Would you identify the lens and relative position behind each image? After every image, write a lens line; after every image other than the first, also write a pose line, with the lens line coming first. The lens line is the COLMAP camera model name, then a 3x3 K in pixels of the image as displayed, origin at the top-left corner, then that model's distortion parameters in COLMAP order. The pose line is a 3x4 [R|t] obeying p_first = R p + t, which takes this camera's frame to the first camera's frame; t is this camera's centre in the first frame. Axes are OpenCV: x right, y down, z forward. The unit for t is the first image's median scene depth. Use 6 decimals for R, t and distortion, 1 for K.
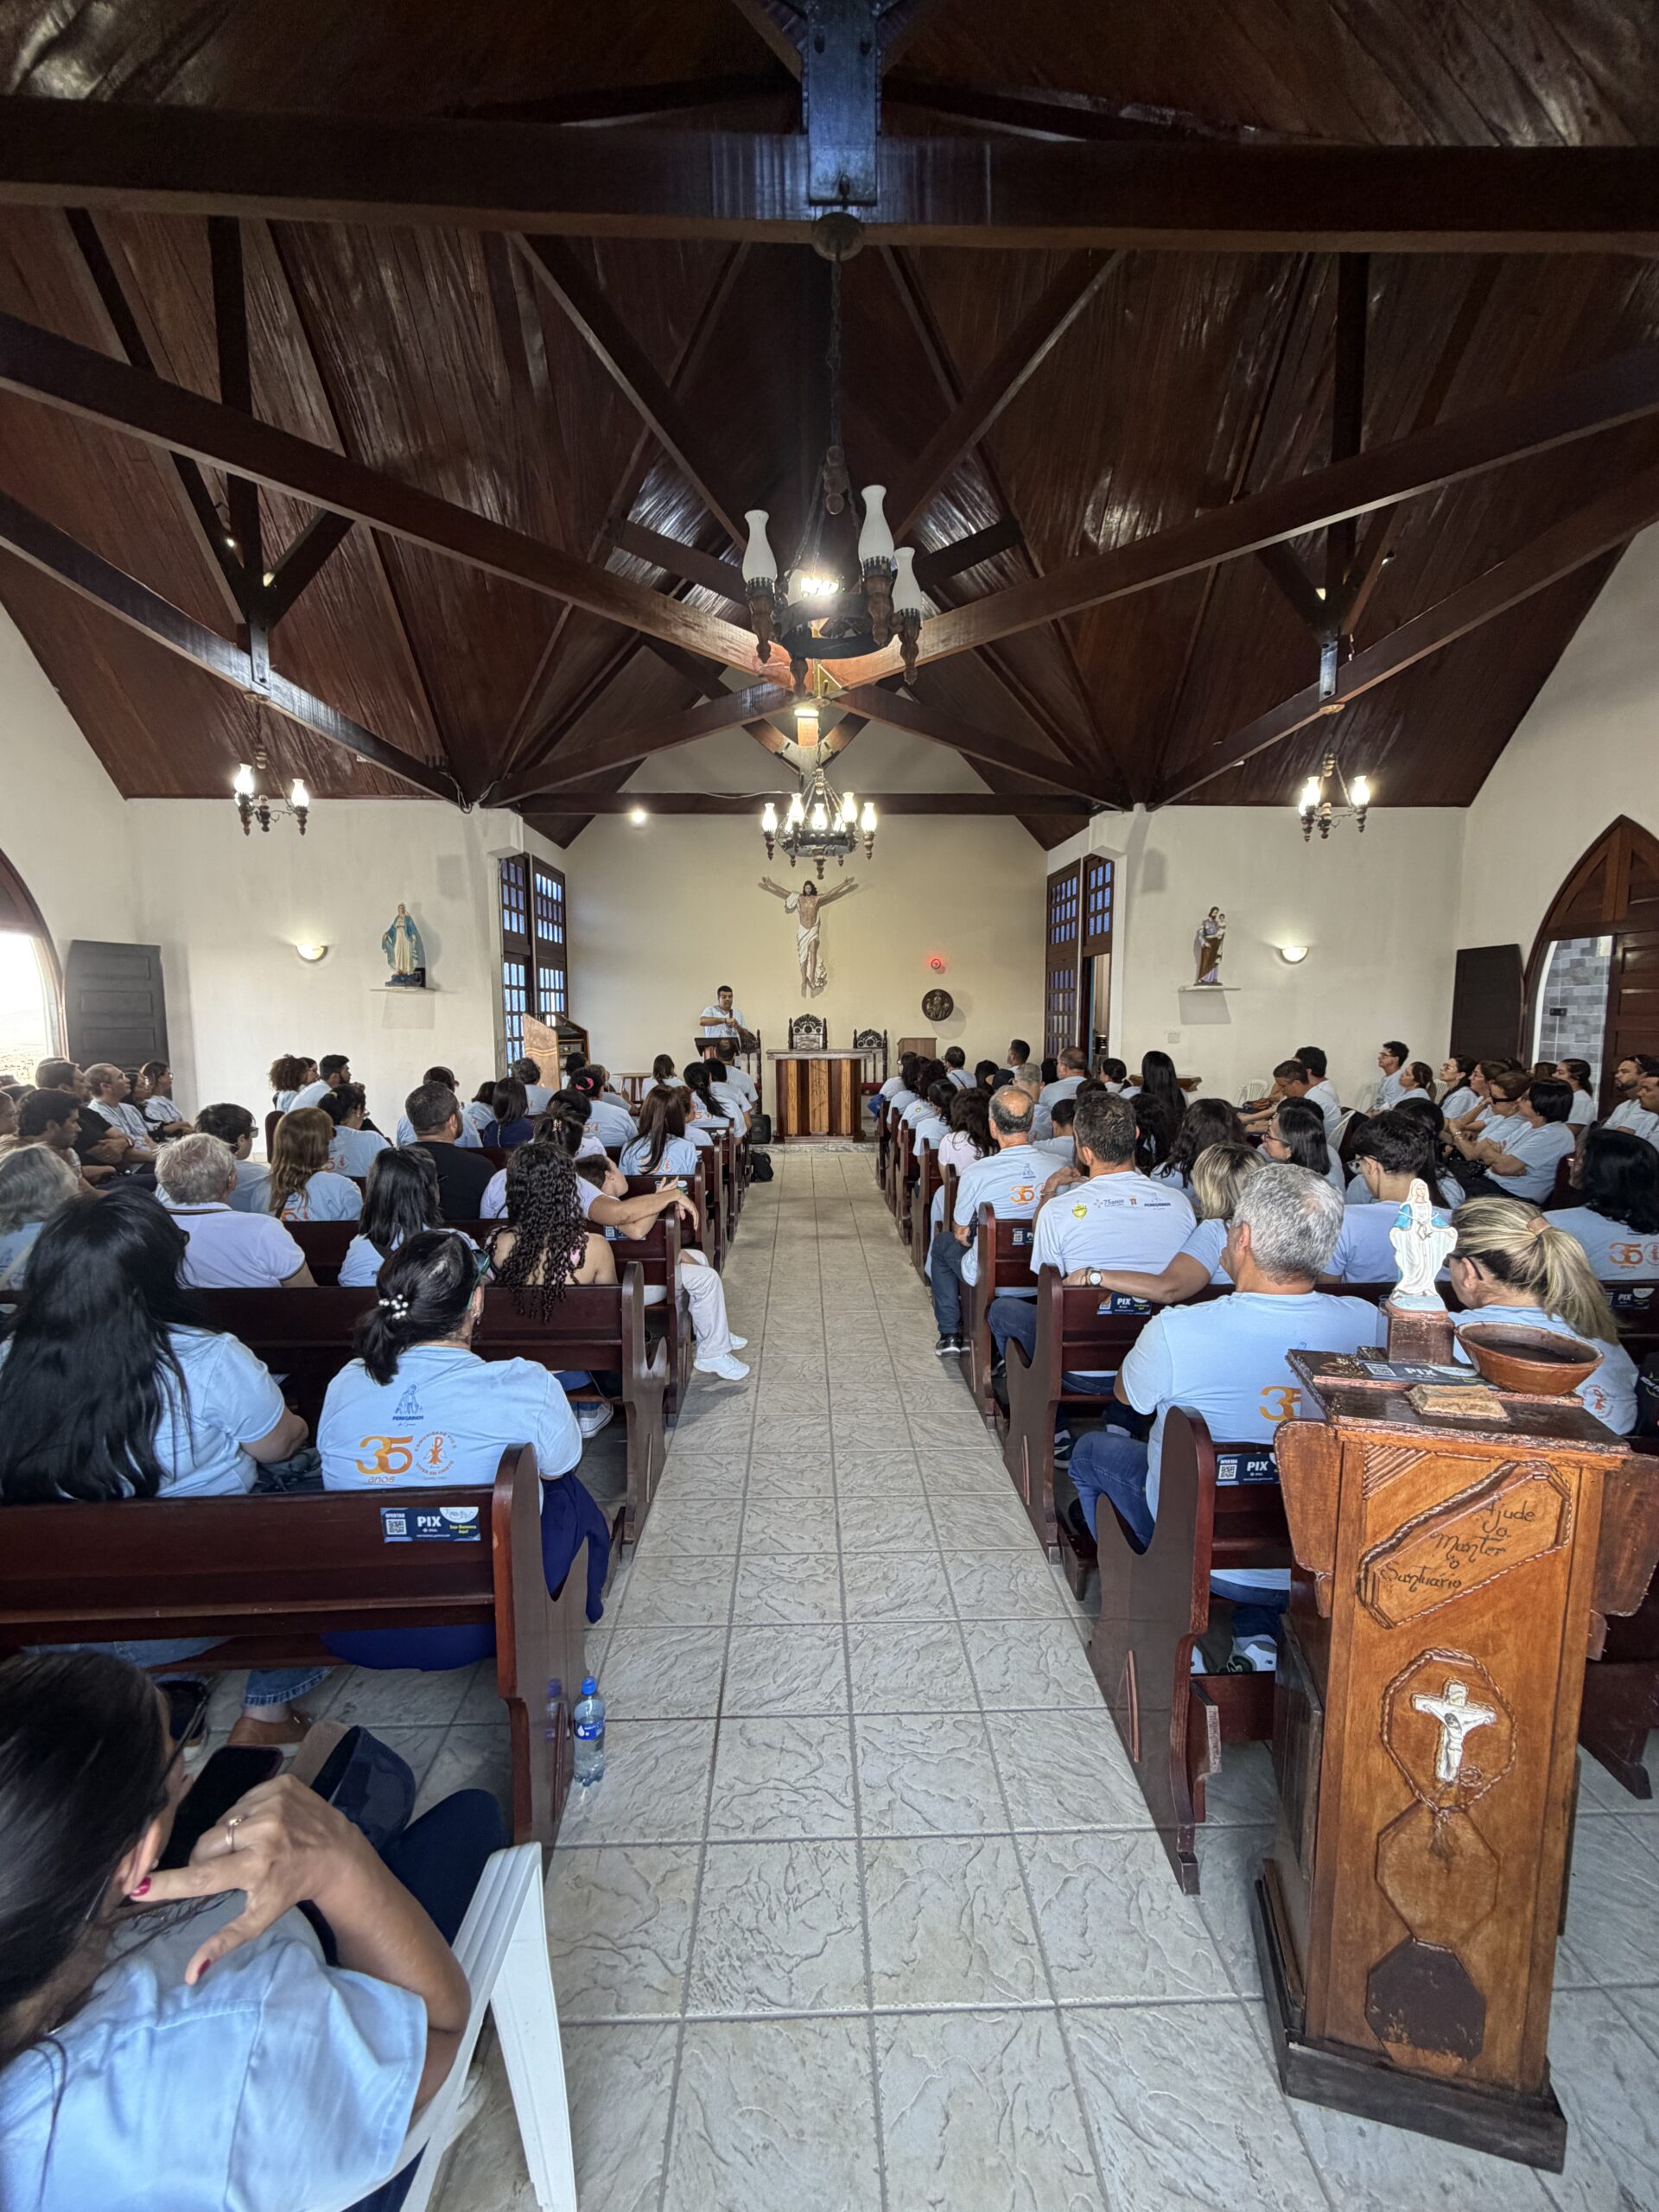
lens RADIAL K [[887.2, 0, 829.5], [0, 887.2, 1106.0], [0, 0, 1]] dist [0.000464, 0.000080]
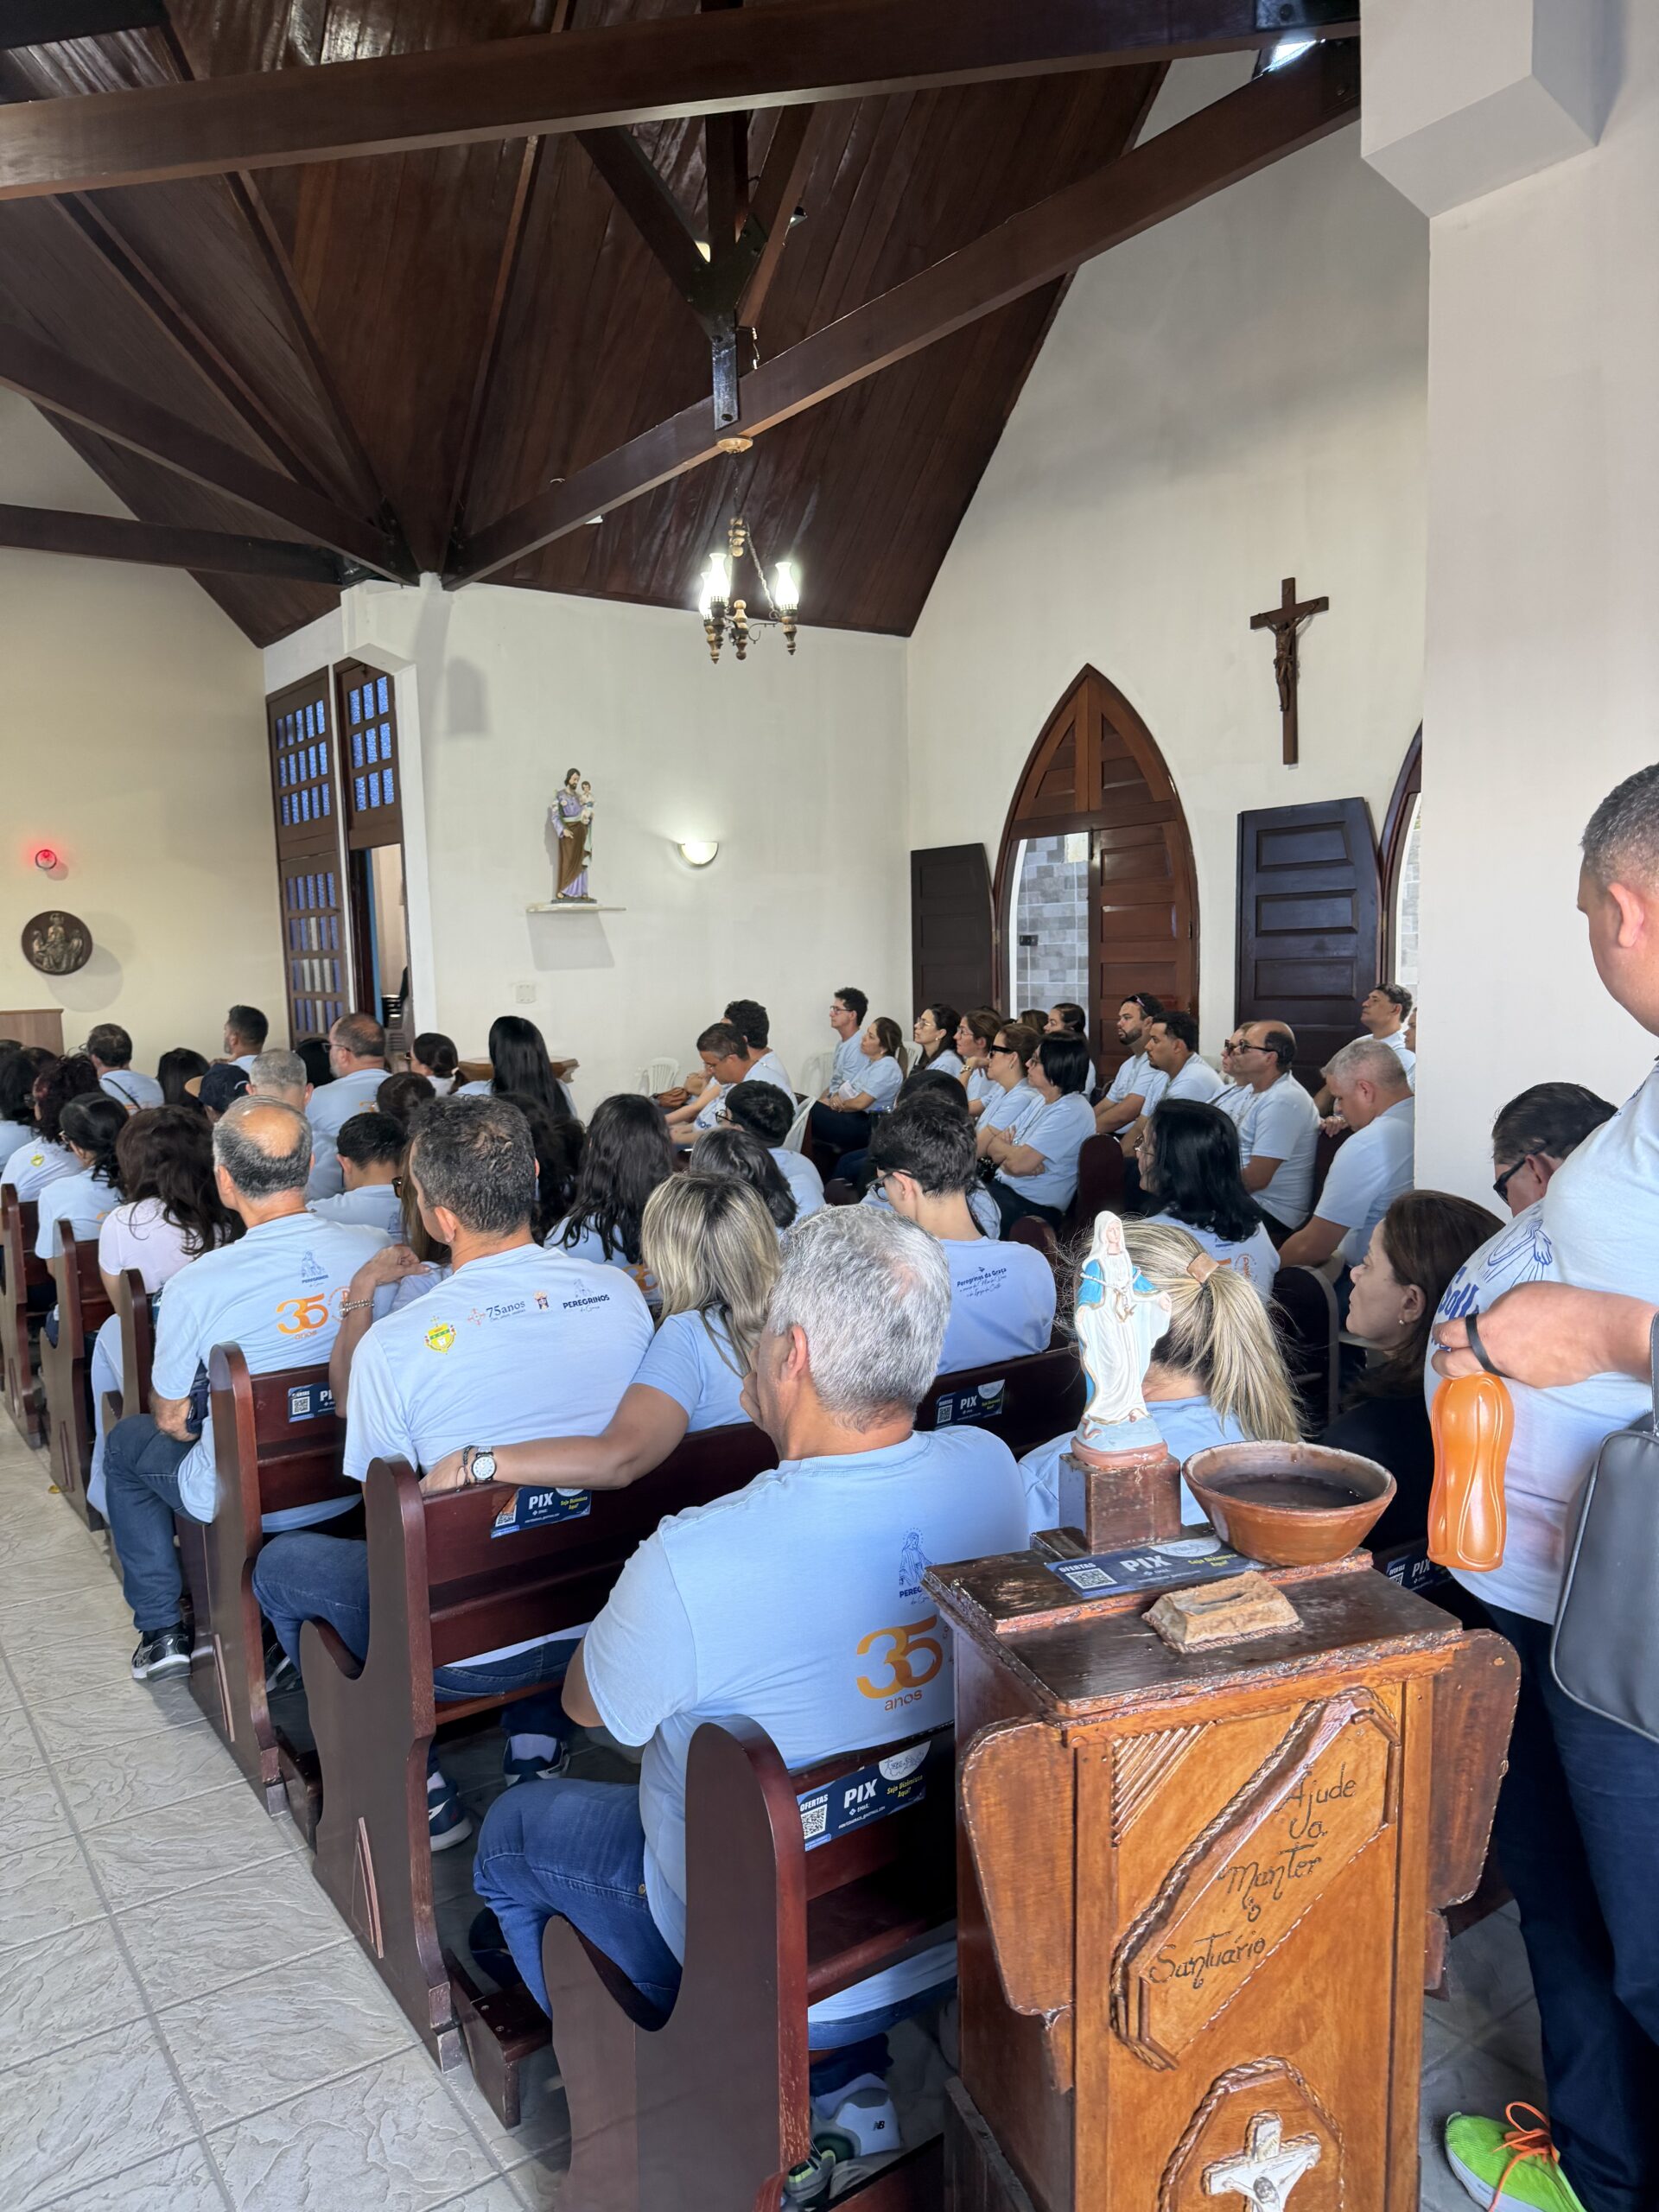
lens RADIAL K [[1528.5, 0, 841.4], [0, 1528.5, 1128.9], [0, 0, 1]] dist [0.064569, -0.090399]
pose [[0.829896, -0.081145, 0.551986, 0.003296], [0.078142, 0.996520, 0.029009, -0.003737], [-0.552419, 0.019059, 0.833349, 0.121244]]
